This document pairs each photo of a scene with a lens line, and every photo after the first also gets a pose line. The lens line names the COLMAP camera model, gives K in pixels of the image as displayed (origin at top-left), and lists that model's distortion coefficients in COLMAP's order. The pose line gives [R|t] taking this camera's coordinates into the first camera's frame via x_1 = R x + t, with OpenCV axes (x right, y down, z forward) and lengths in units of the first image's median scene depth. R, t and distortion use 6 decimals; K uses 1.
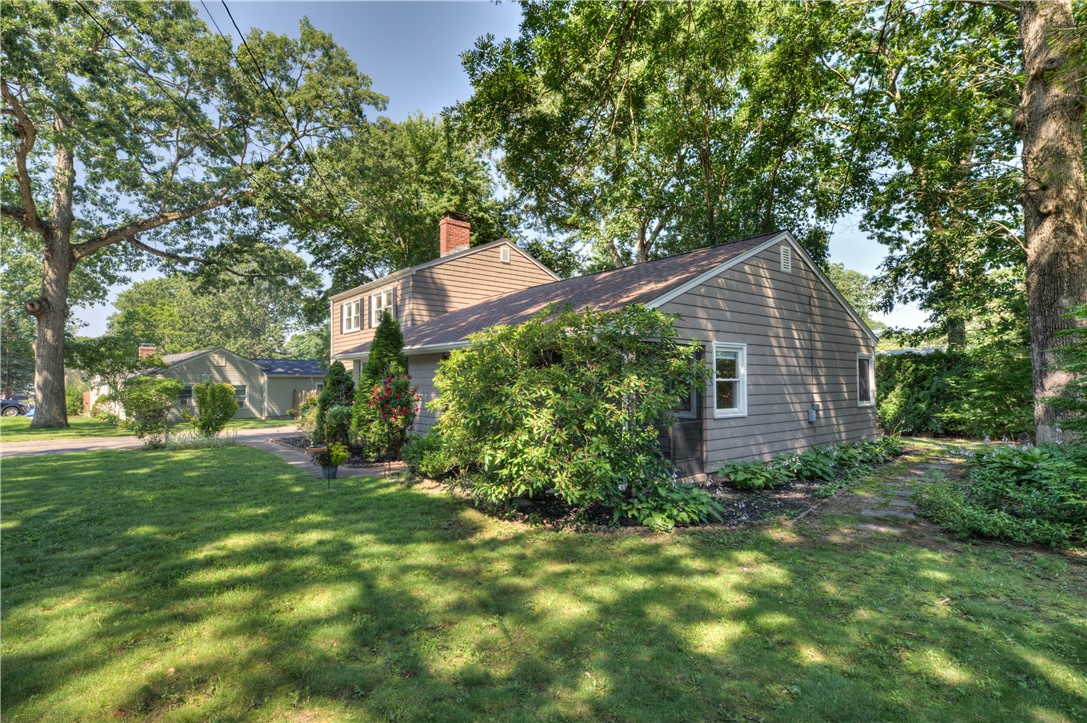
lens RADIAL K [[553.5, 0, 544.5], [0, 553.5, 361.8], [0, 0, 1]] dist [-0.003366, -0.000037]
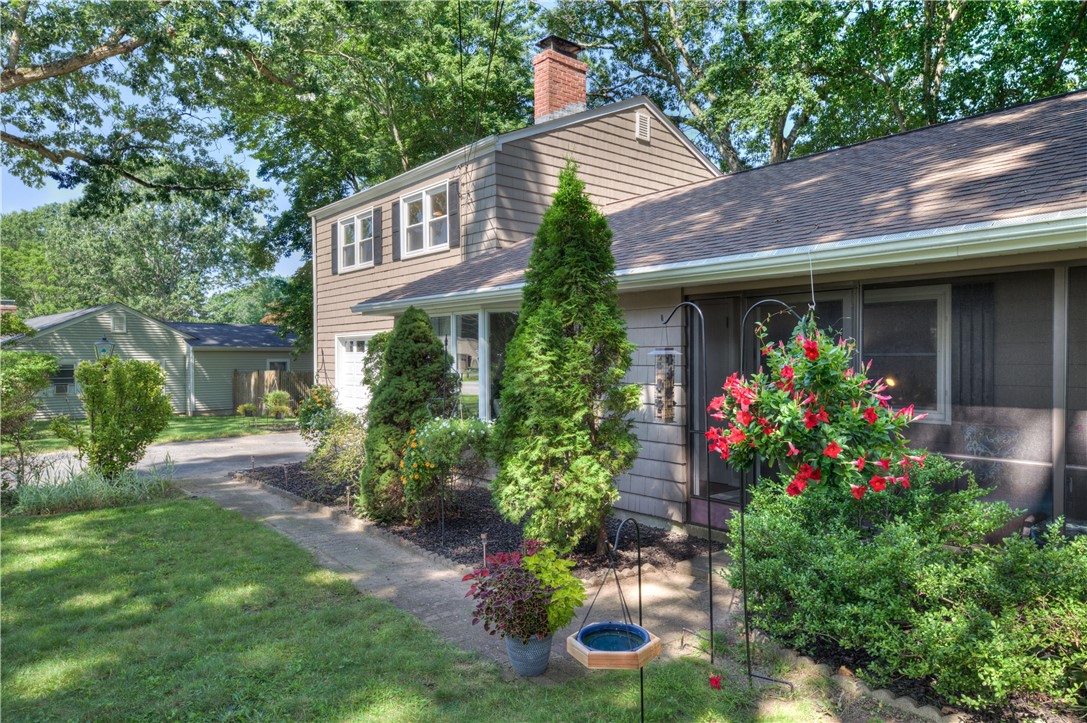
lens RADIAL K [[722.8, 0, 543.5], [0, 722.8, 363.4], [0, 0, 1]] dist [0.007241, -0.000576]
pose [[0.999973, -0.000624, 0.007373, -0.117397], [0.000300, 0.999036, 0.043904, 0.006720], [-0.007393, -0.043900, 0.999009, 0.184104]]
